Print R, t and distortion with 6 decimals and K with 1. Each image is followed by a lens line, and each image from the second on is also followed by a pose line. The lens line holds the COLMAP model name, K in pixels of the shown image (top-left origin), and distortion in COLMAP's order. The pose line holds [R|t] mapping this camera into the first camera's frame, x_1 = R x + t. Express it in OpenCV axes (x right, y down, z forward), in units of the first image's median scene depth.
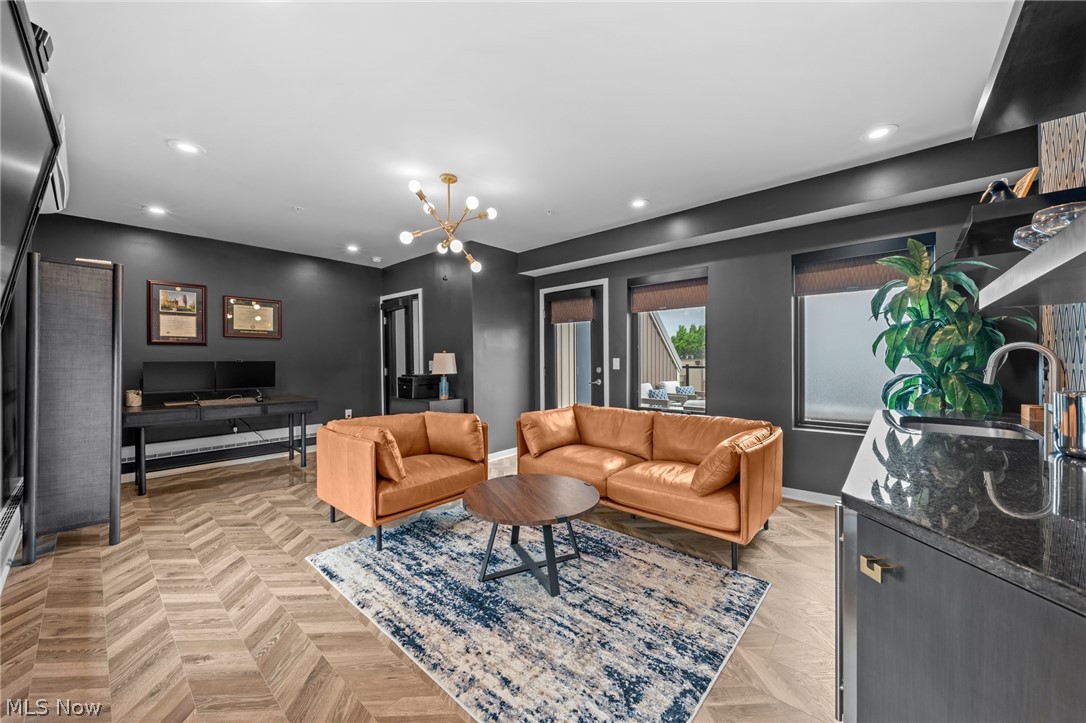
lens RADIAL K [[401.3, 0, 545.8], [0, 401.3, 360.5], [0, 0, 1]] dist [-0.001112, 0.000000]
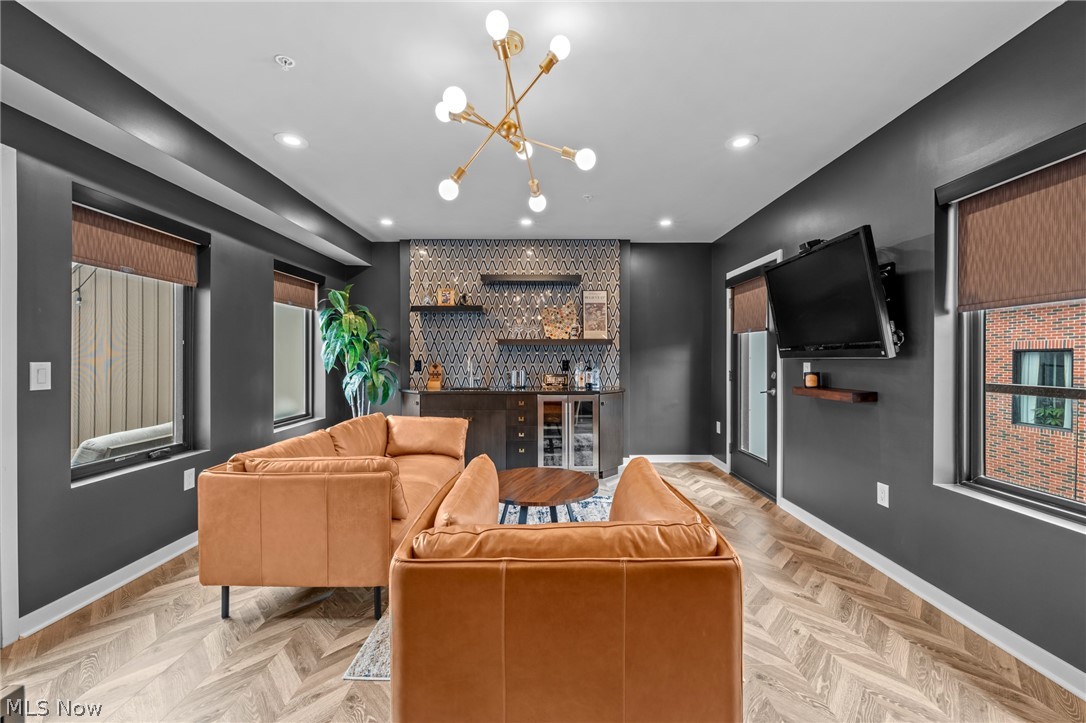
lens RADIAL K [[433.6, 0, 547.3], [0, 433.6, 359.6], [0, 0, 1]] dist [-0.000576, 0.000009]
pose [[-0.664753, -0.000509, 0.747063, -0.828905], [0.004861, 0.999976, 0.005007, -0.014801], [-0.747048, 0.006960, -0.664734, 1.543262]]
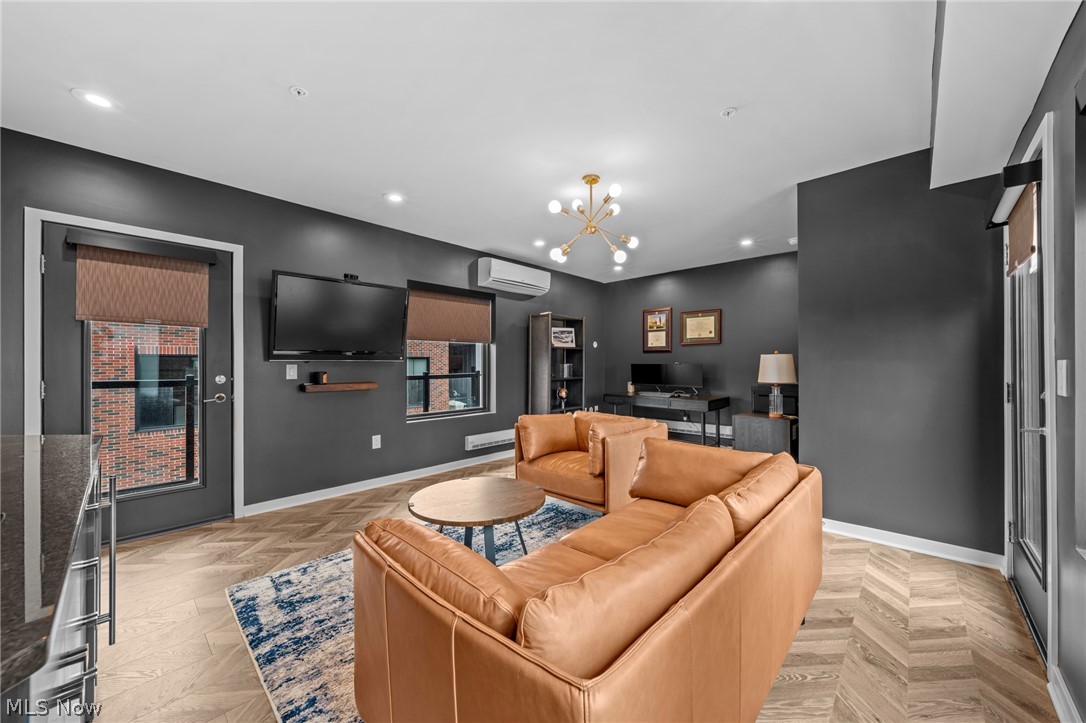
lens RADIAL K [[401.3, 0, 544.4], [0, 401.3, 360.9], [0, 0, 1]] dist [-0.001112, 0.000000]
pose [[-0.035735, -0.002993, -0.999357, 0.844914], [-0.000876, 0.999995, -0.002964, -0.006107], [0.999361, 0.000770, -0.035737, 1.040990]]
